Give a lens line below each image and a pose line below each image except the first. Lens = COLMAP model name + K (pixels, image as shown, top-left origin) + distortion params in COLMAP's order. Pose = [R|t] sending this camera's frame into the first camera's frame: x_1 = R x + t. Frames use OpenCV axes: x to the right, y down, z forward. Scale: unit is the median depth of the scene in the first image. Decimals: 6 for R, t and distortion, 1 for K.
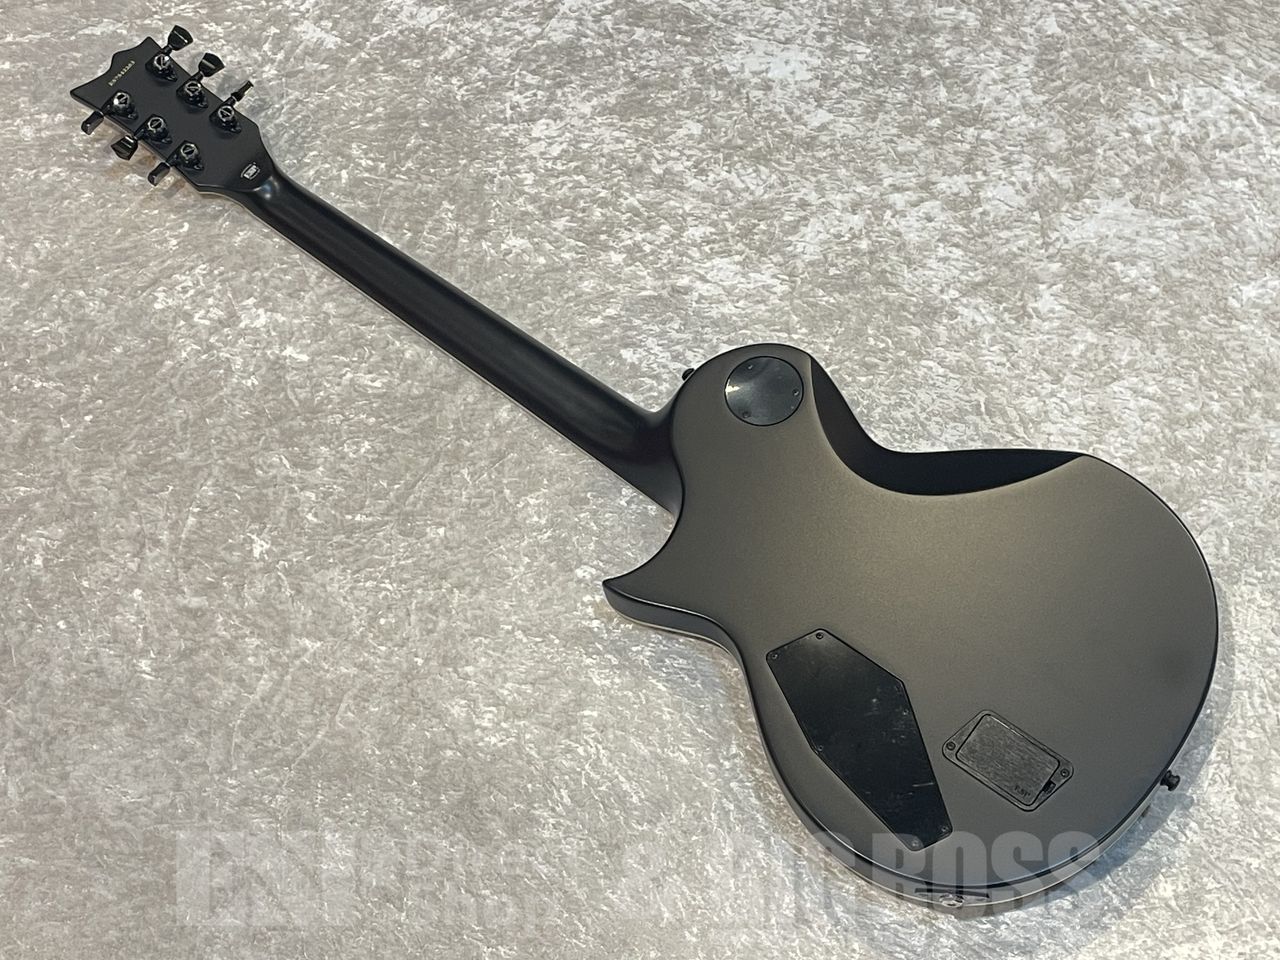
lens RADIAL K [[2065.8, 0, 629.1], [0, 2065.8, 450.0], [0, 0, 1]] dist [0.103741, 0.000000]
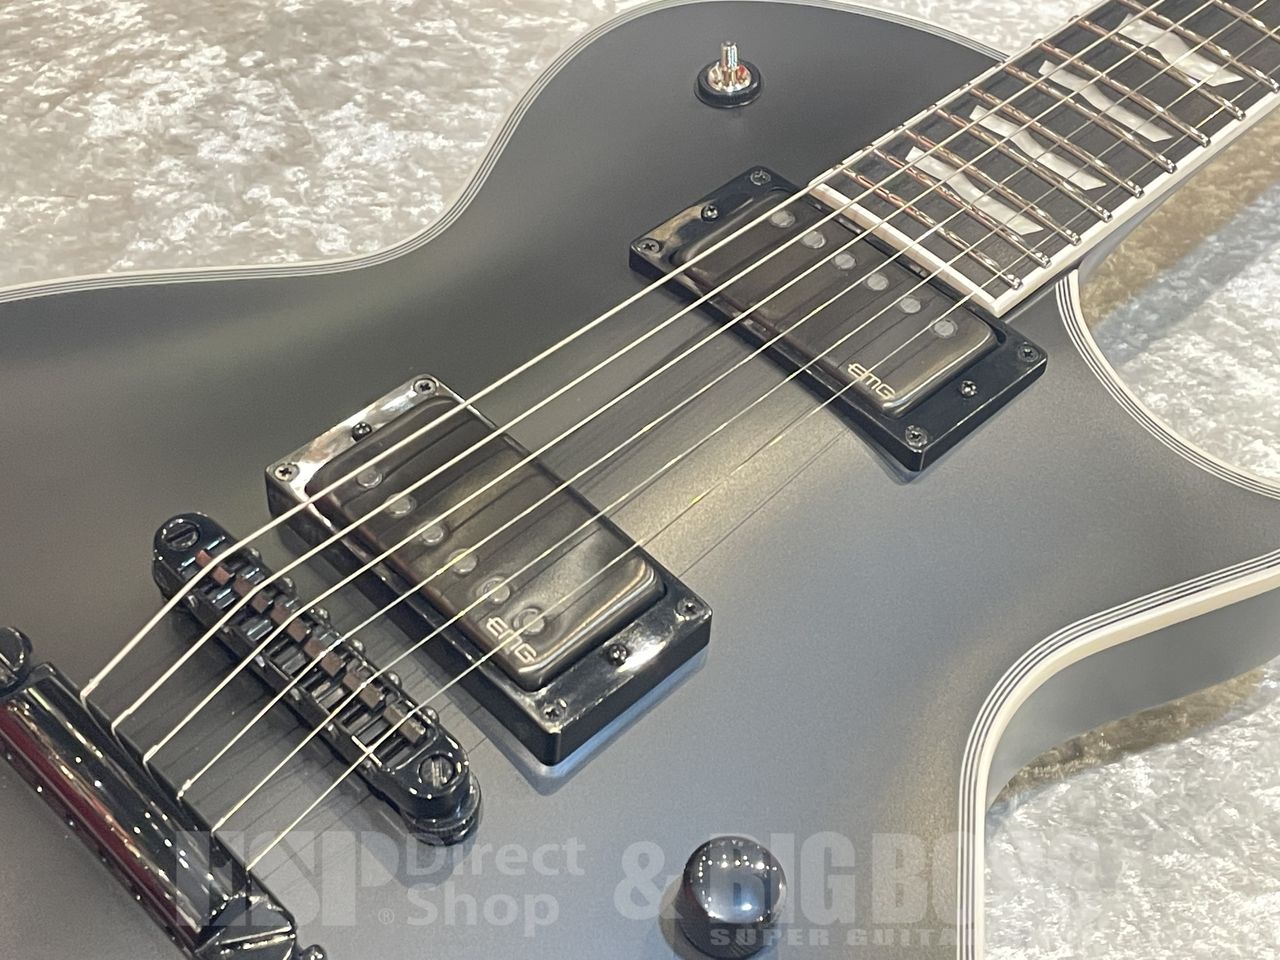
lens RADIAL K [[2065.8, 0, 644.8], [0, 2065.8, 444.1], [0, 0, 1]] dist [0.103741, 0.000000]
pose [[0.990115, -0.055287, 0.128903, -0.177827], [0.087102, 0.962712, -0.256122, 0.088050], [-0.109936, 0.264818, 0.958011, 0.634332]]
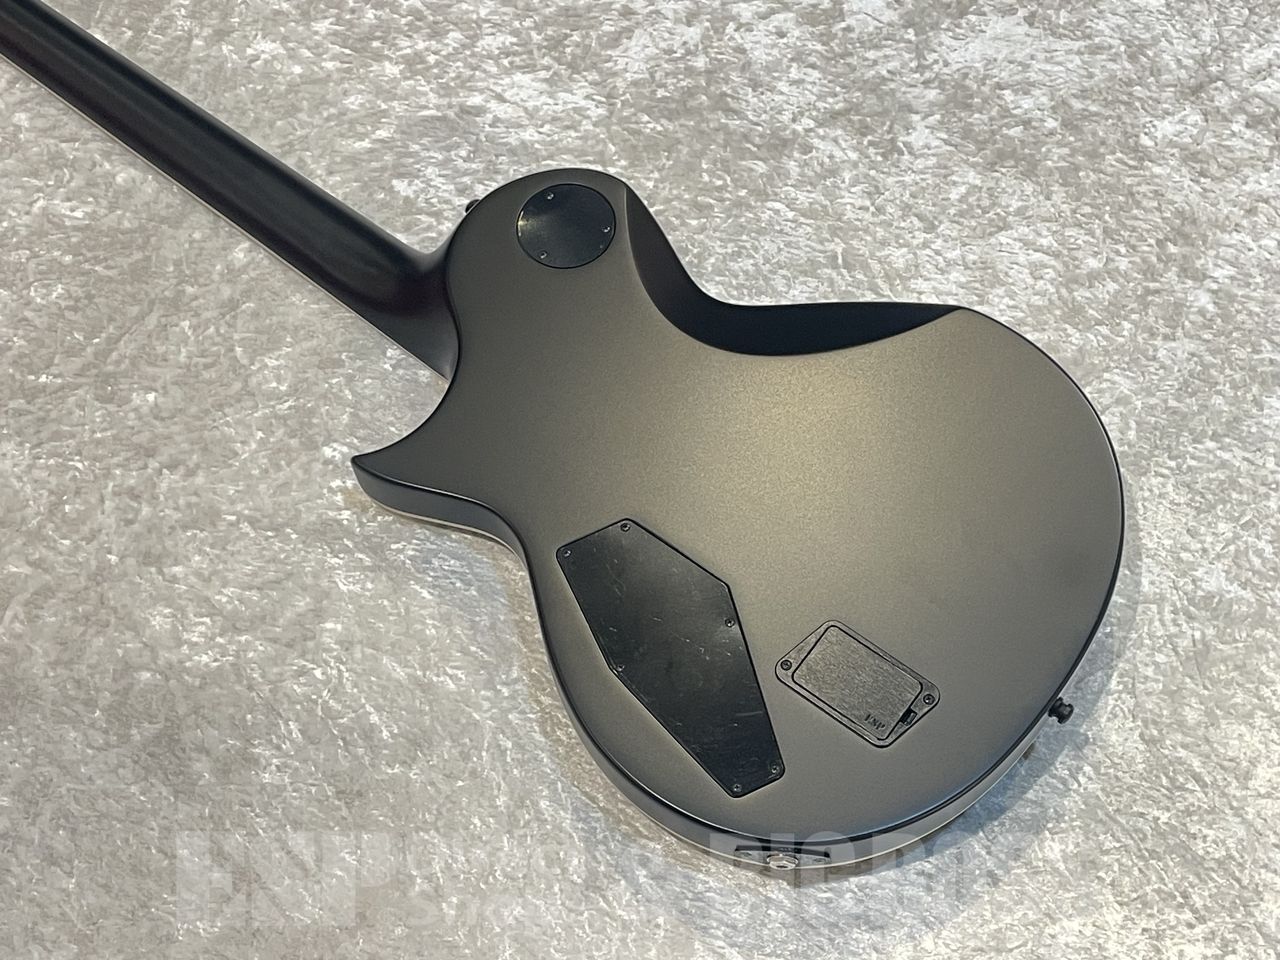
lens RADIAL K [[2065.8, 0, 636.0], [0, 2065.8, 466.6], [0, 0, 1]] dist [0.103741, 0.000000]
pose [[0.998280, 0.014799, 0.056725, 0.044597], [-0.015331, 0.999842, 0.008957, 0.051666], [-0.056583, -0.009811, 0.998350, 0.189329]]
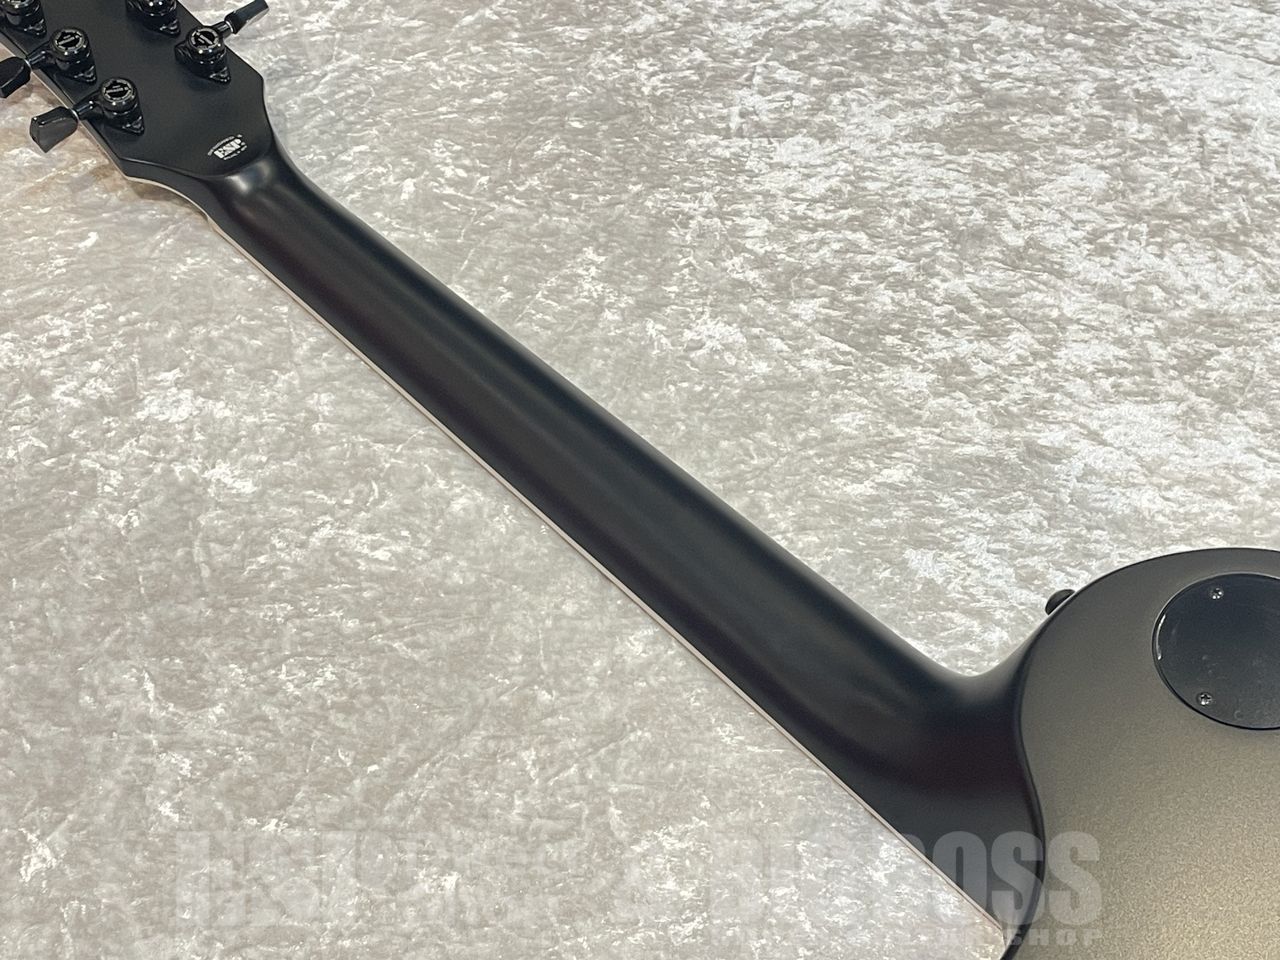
lens RADIAL K [[2065.8, 0, 633.4], [0, 2065.8, 440.1], [0, 0, 1]] dist [0.103741, 0.000000]
pose [[0.985828, 0.115244, -0.121910, -0.010351], [-0.140577, 0.964064, -0.225432, 0.039594], [0.091549, 0.239374, 0.966602, 0.523126]]
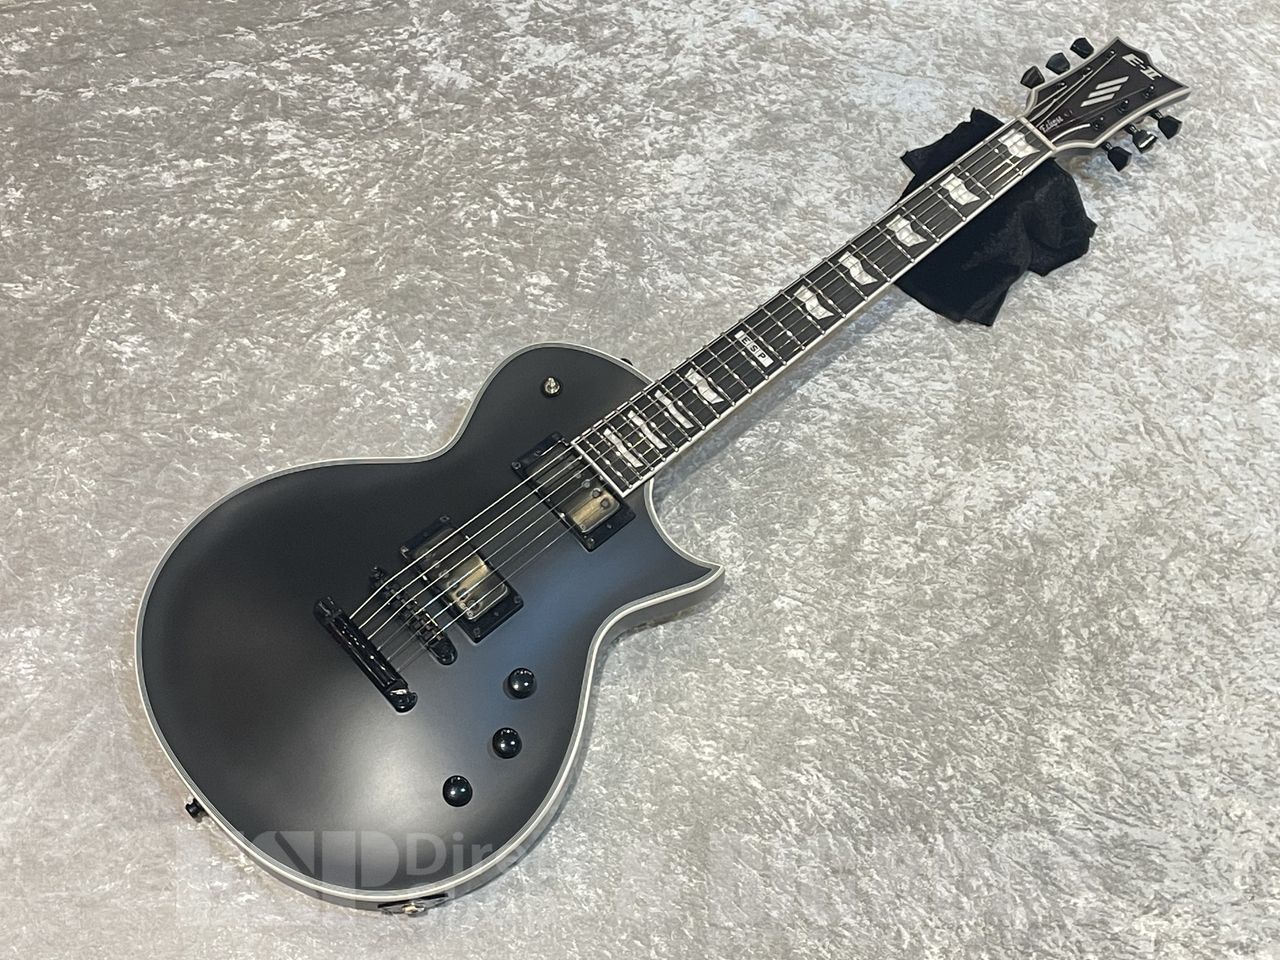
lens RADIAL K [[2065.8, 0, 637.3], [0, 2065.8, 443.0], [0, 0, 1]] dist [0.103741, 0.000000]
pose [[0.993063, -0.034555, 0.112395, -0.187948], [0.034215, 0.999402, 0.004955, -0.025091], [-0.112499, -0.001075, 0.993651, -0.005484]]
